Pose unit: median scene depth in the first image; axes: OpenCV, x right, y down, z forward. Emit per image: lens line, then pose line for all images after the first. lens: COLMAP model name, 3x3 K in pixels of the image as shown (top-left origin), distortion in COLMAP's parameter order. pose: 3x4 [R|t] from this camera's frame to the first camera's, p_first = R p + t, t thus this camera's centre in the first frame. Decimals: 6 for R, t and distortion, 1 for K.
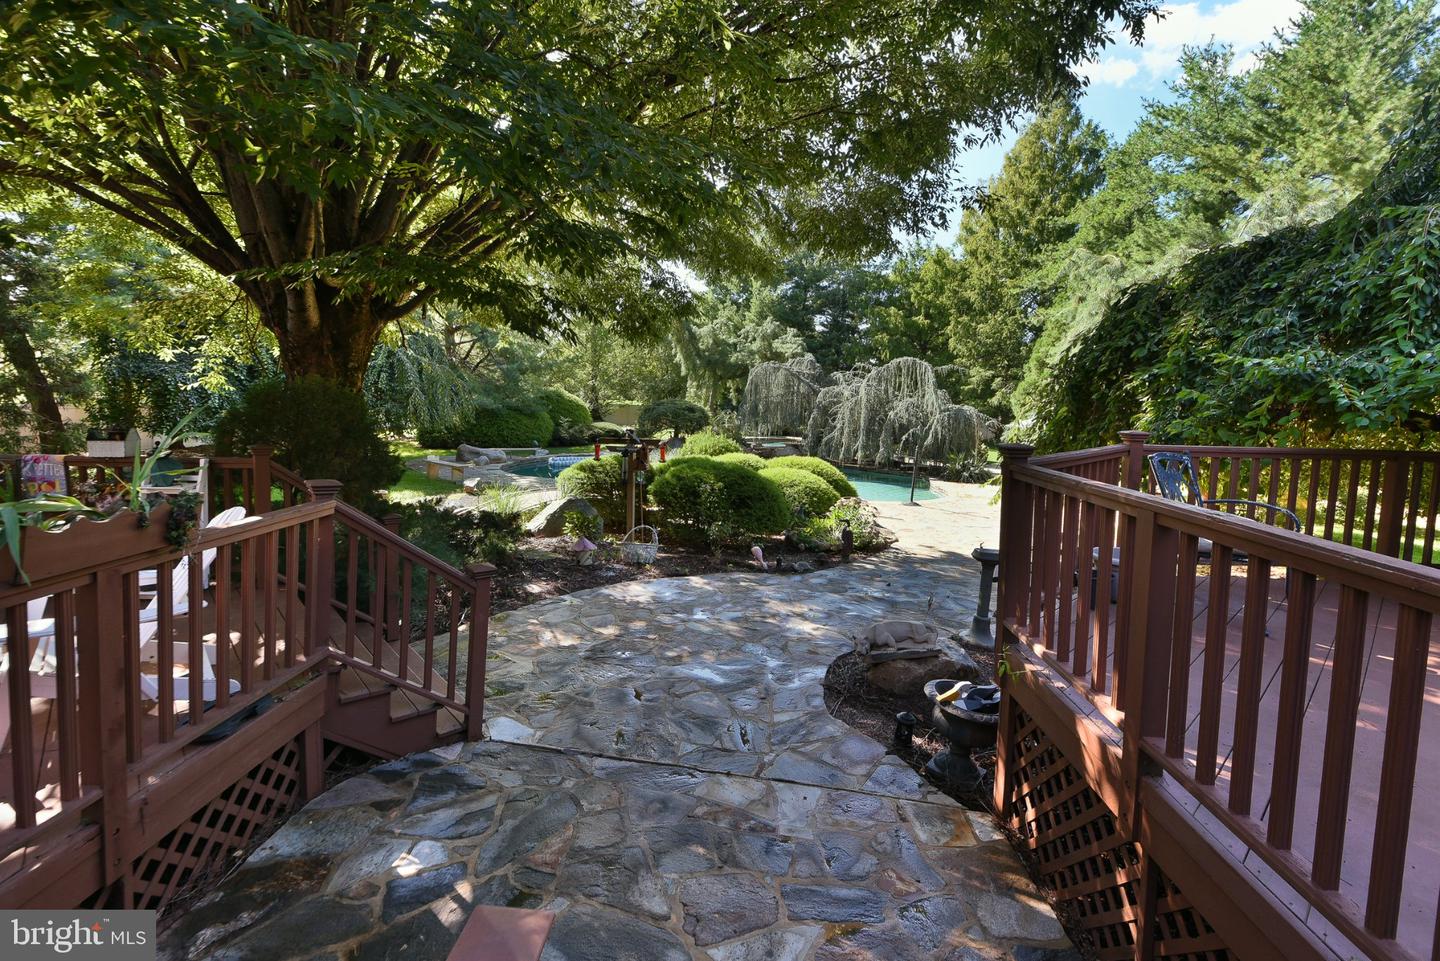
lens RADIAL K [[642.8, 0, 720.8], [0, 642.8, 442.5], [0, 0, 1]] dist [0.099906, -0.041659]
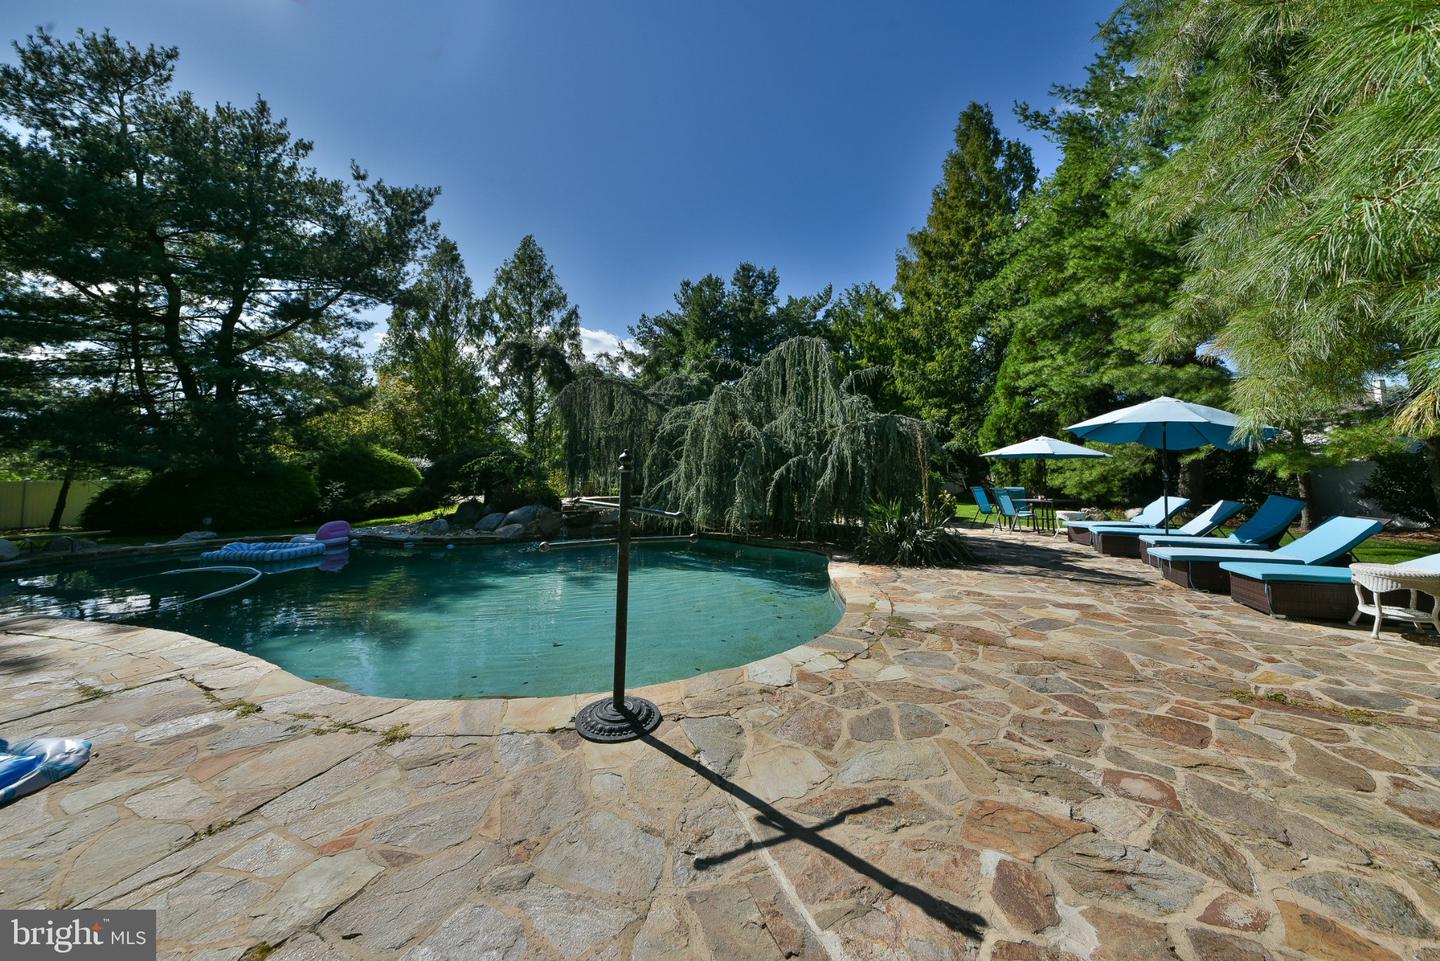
lens RADIAL K [[528.6, 0, 723.2], [0, 528.6, 437.2], [0, 0, 1]] dist [-0.001129, -0.000246]
pose [[0.998777, -0.045830, -0.018562, 0.167821], [0.042622, 0.988267, -0.146672, 0.014596], [0.025066, 0.145701, 0.989011, 0.400772]]
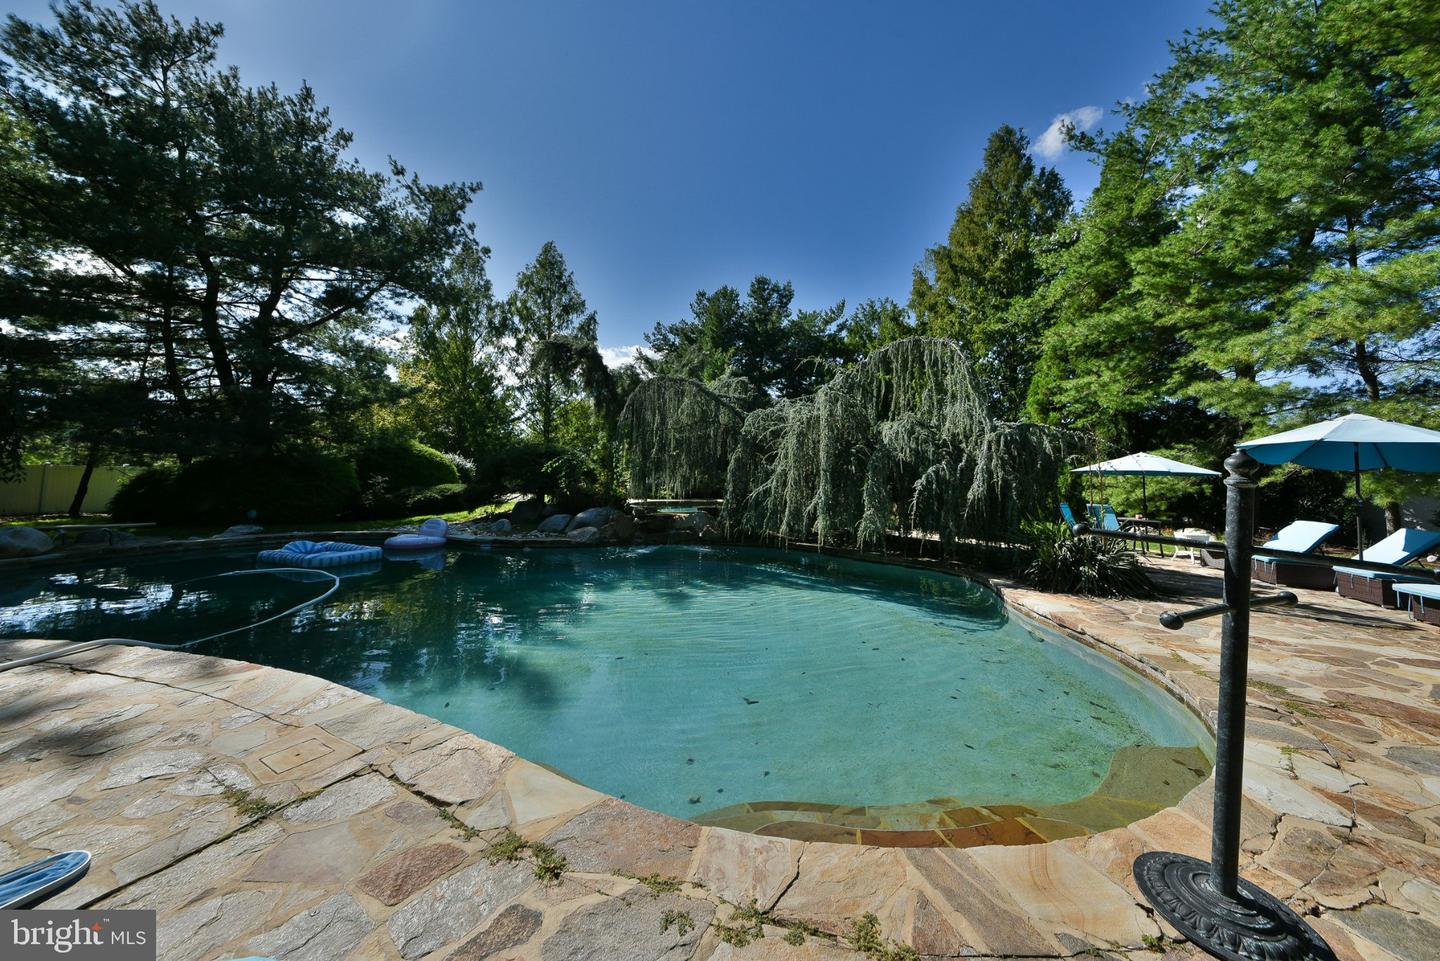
lens RADIAL K [[496.5, 0, 713.9], [0, 496.5, 441.8], [0, 0, 1]] dist [0.001877, 0.000039]
pose [[0.999907, -0.013292, -0.003089, 0.096710], [0.012672, 0.988422, -0.151202, 0.008914], [0.005063, 0.151149, 0.988498, 0.440190]]
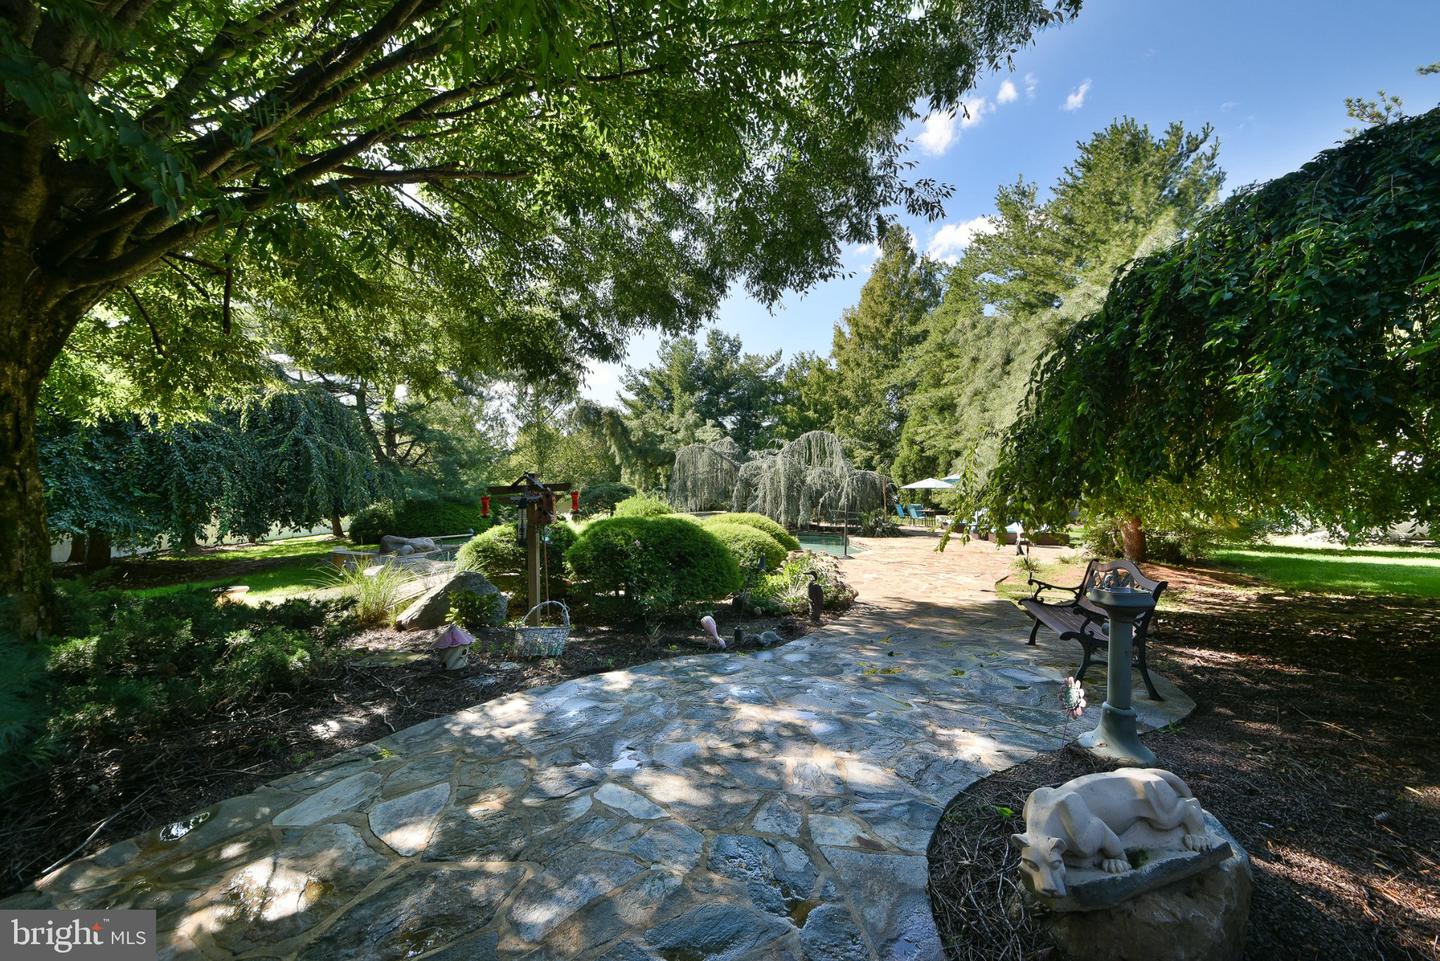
lens RADIAL K [[503.3, 0, 720.0], [0, 503.3, 480.5], [0, 0, 1]] dist [0.055593, -0.000014]
pose [[0.989822, -0.054877, 0.131305, 0.001778], [0.067025, 0.993687, -0.089962, 0.016568], [-0.125539, 0.097847, 0.987252, 0.115909]]
